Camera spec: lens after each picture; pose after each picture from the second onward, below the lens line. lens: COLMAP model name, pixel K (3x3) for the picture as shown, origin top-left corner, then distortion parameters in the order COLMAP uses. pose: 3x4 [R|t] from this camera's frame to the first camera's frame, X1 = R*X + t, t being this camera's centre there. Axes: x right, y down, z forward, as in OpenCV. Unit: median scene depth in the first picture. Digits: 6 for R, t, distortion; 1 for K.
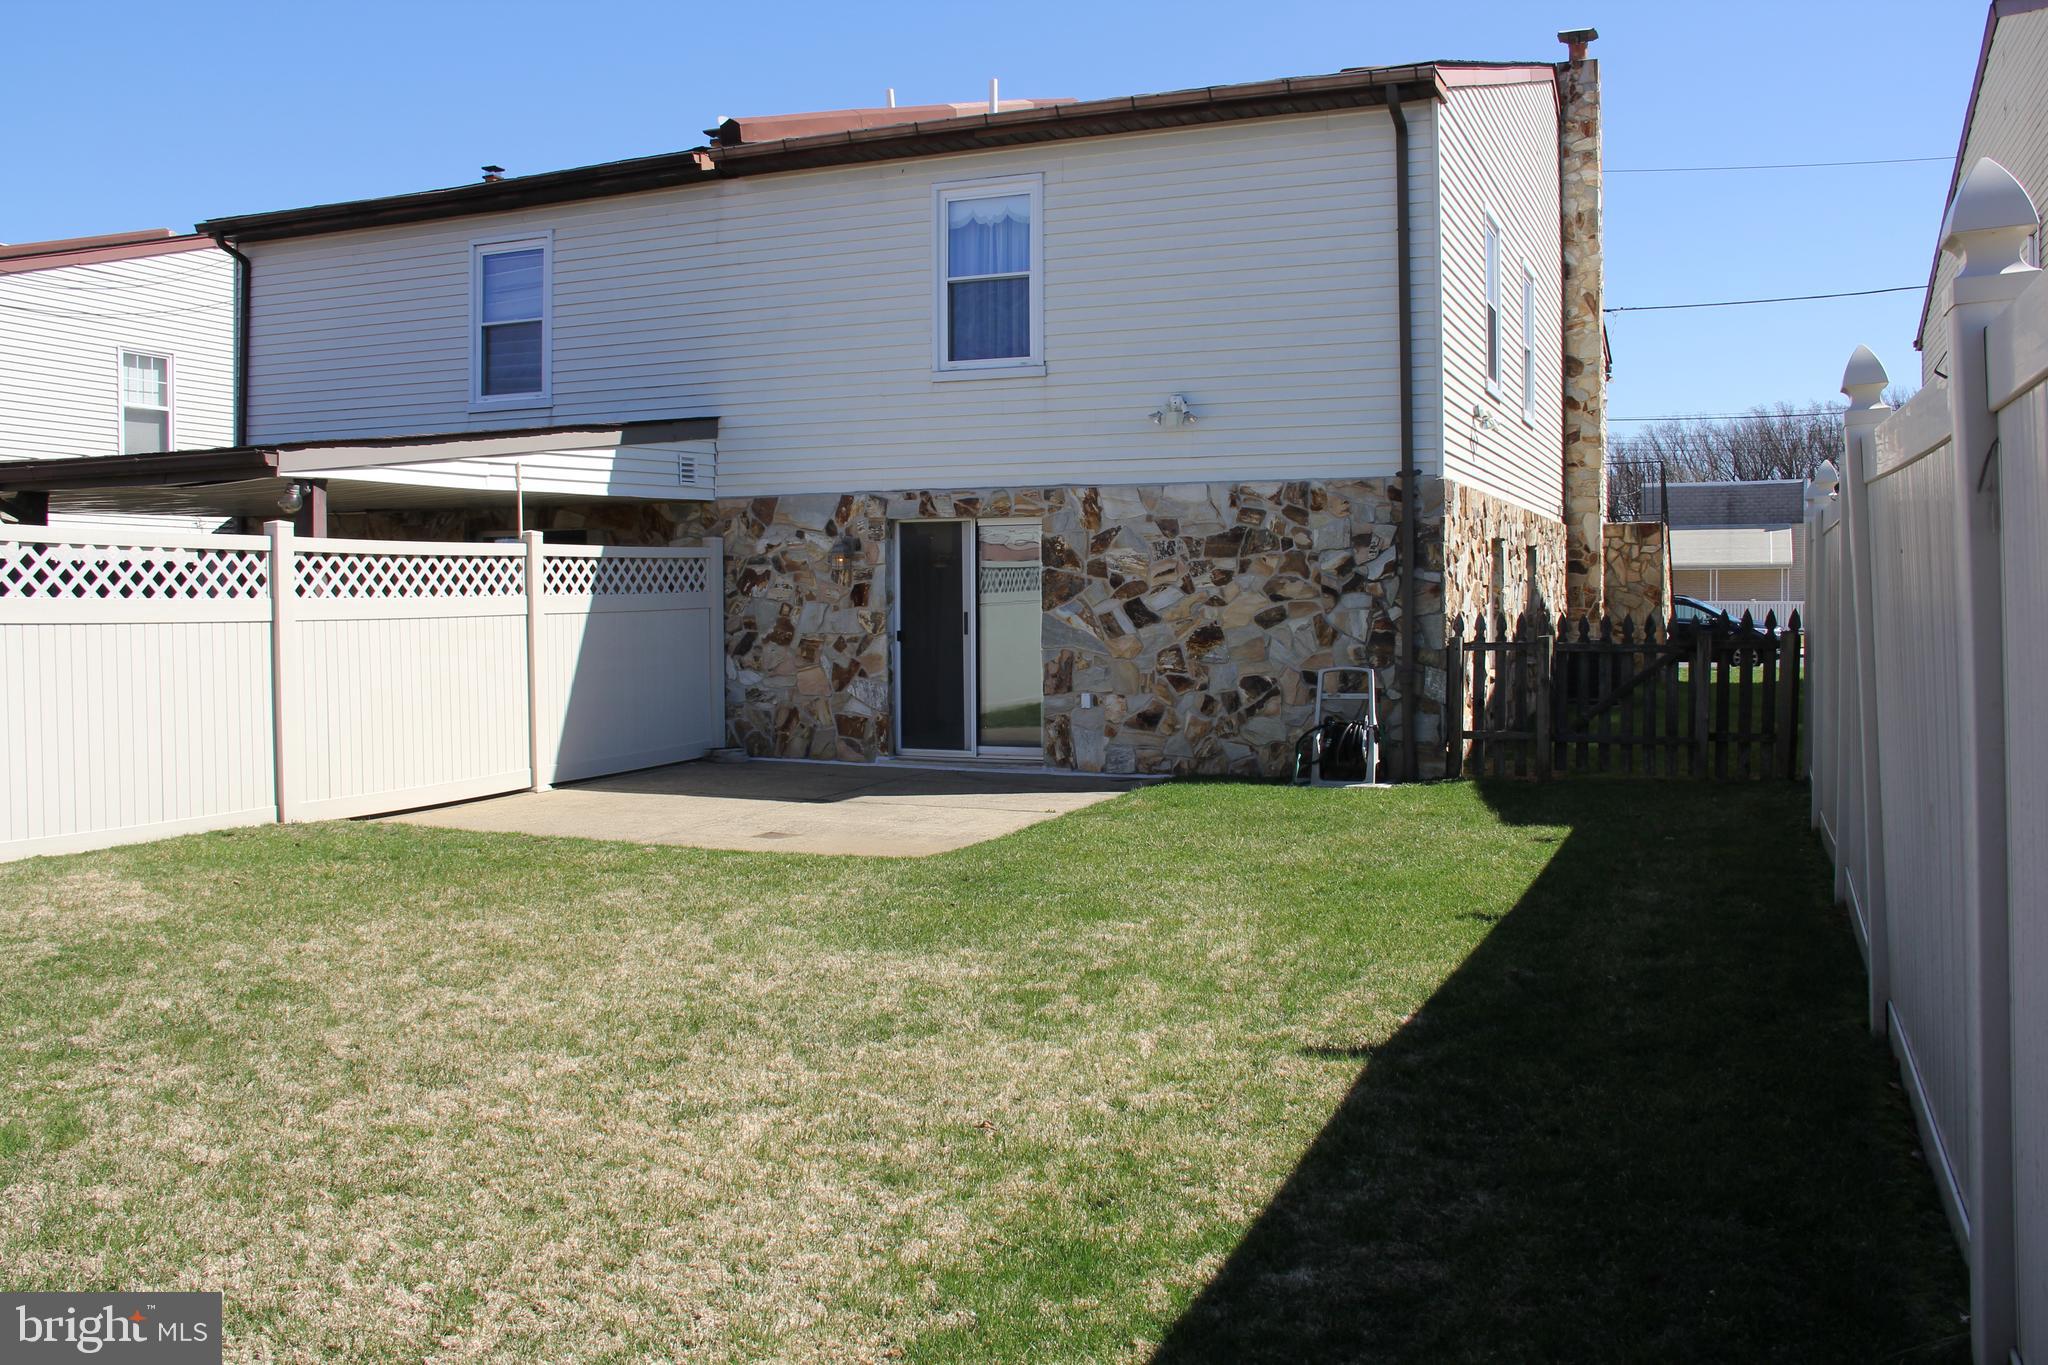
lens RADIAL K [[1738.8, 0, 1021.0], [0, 1738.8, 673.0], [0, 0, 1]] dist [-0.158927, 0.130477]
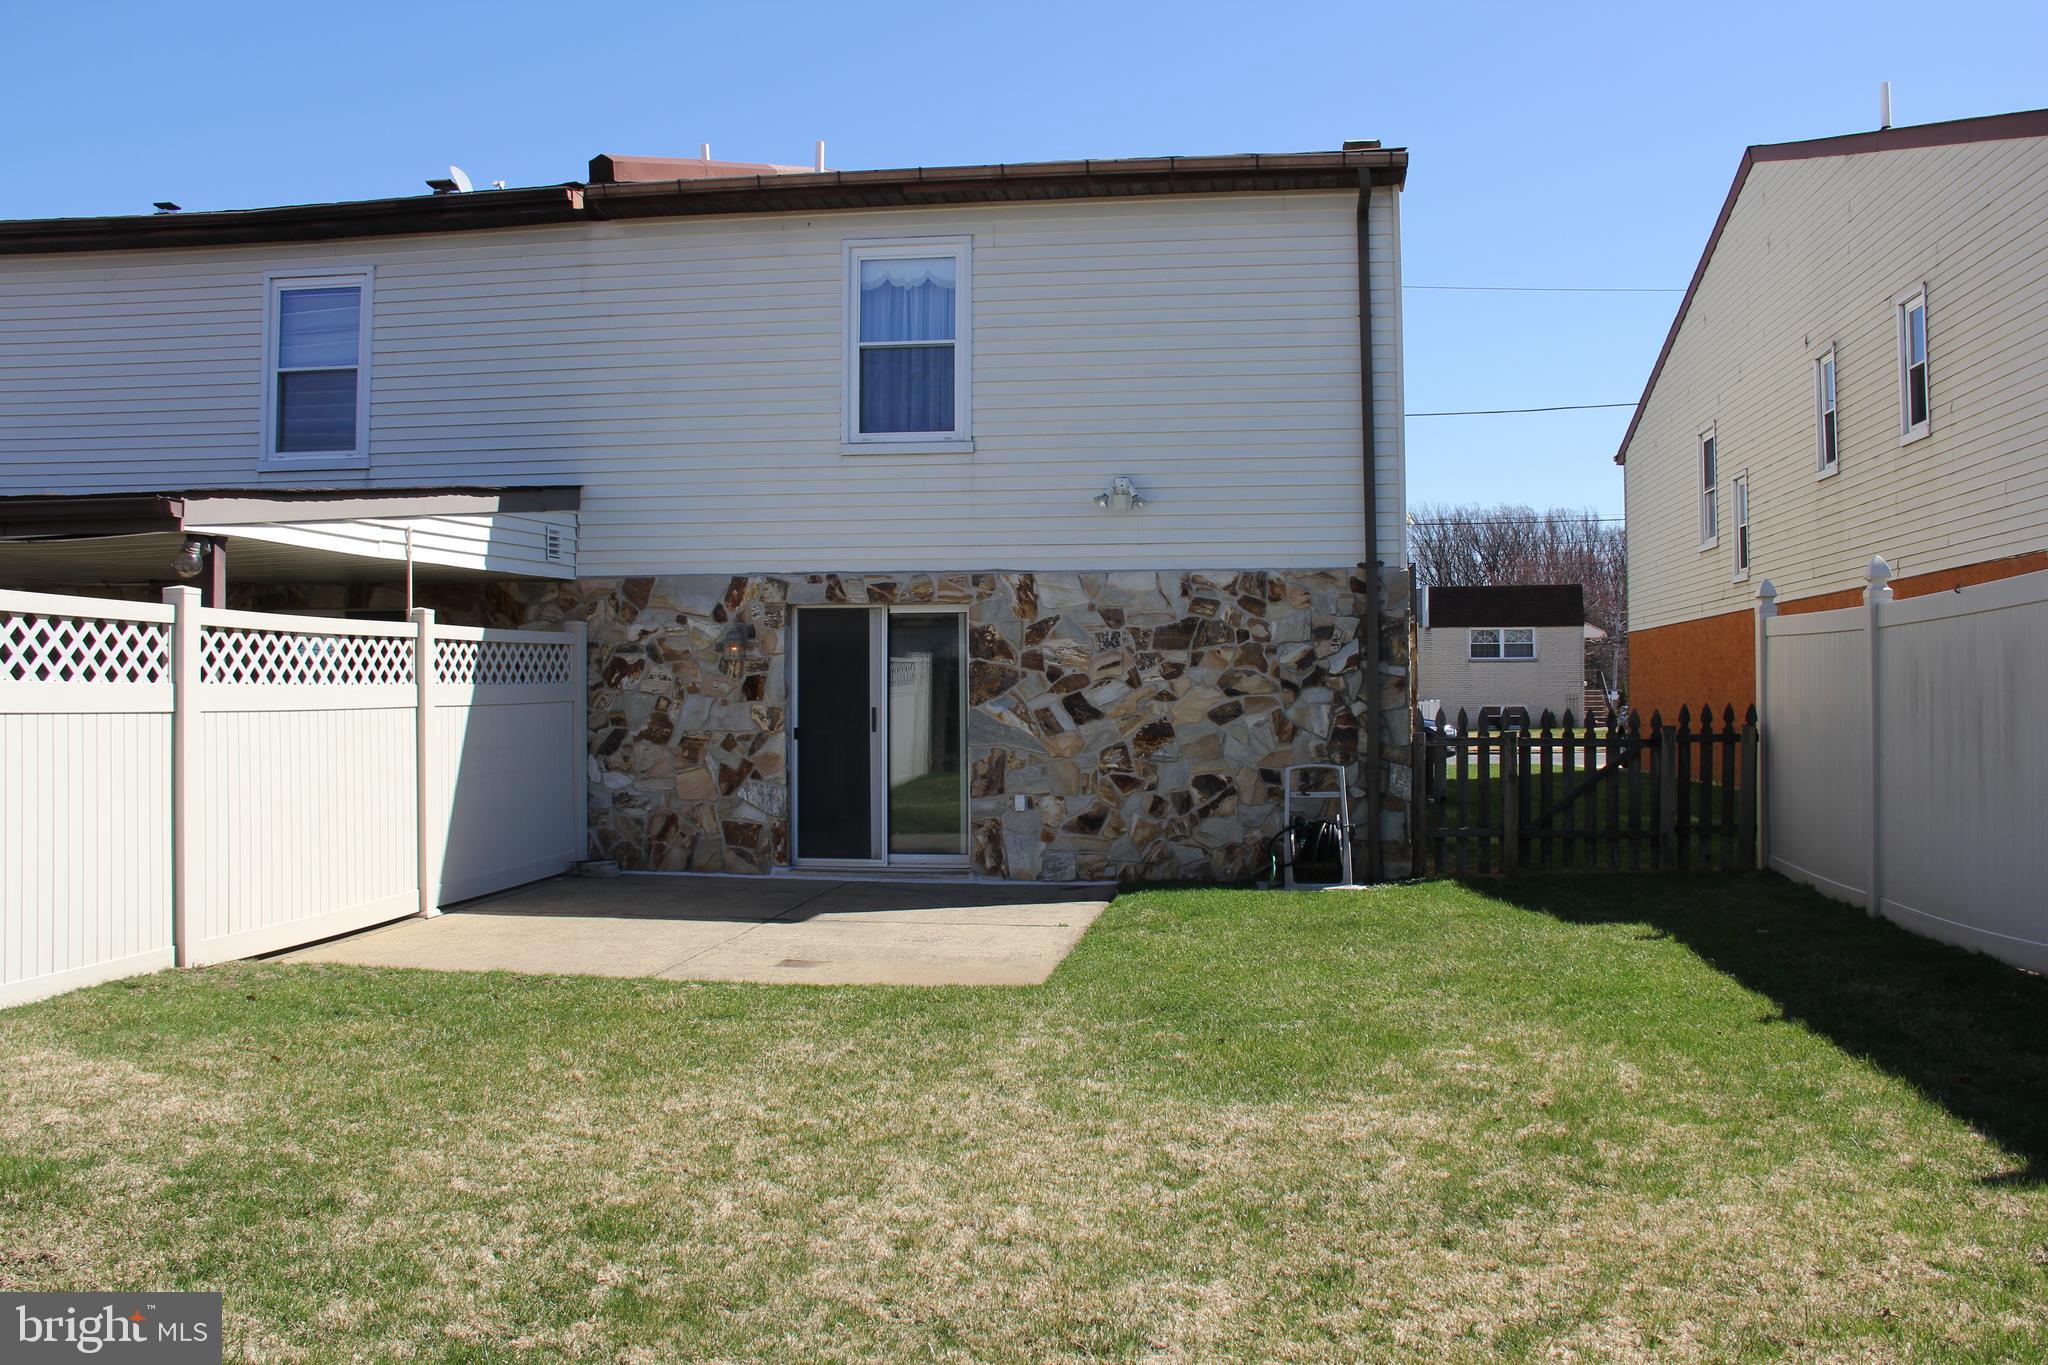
lens RADIAL K [[1738.8, 0, 1032.6], [0, 1738.8, 676.1], [0, 0, 1]] dist [-0.158927, 0.130477]
pose [[0.965523, 0.006925, 0.260226, -0.196678], [0.007530, 0.998485, -0.054509, -0.001115], [-0.260210, 0.054589, 0.964008, 0.102710]]
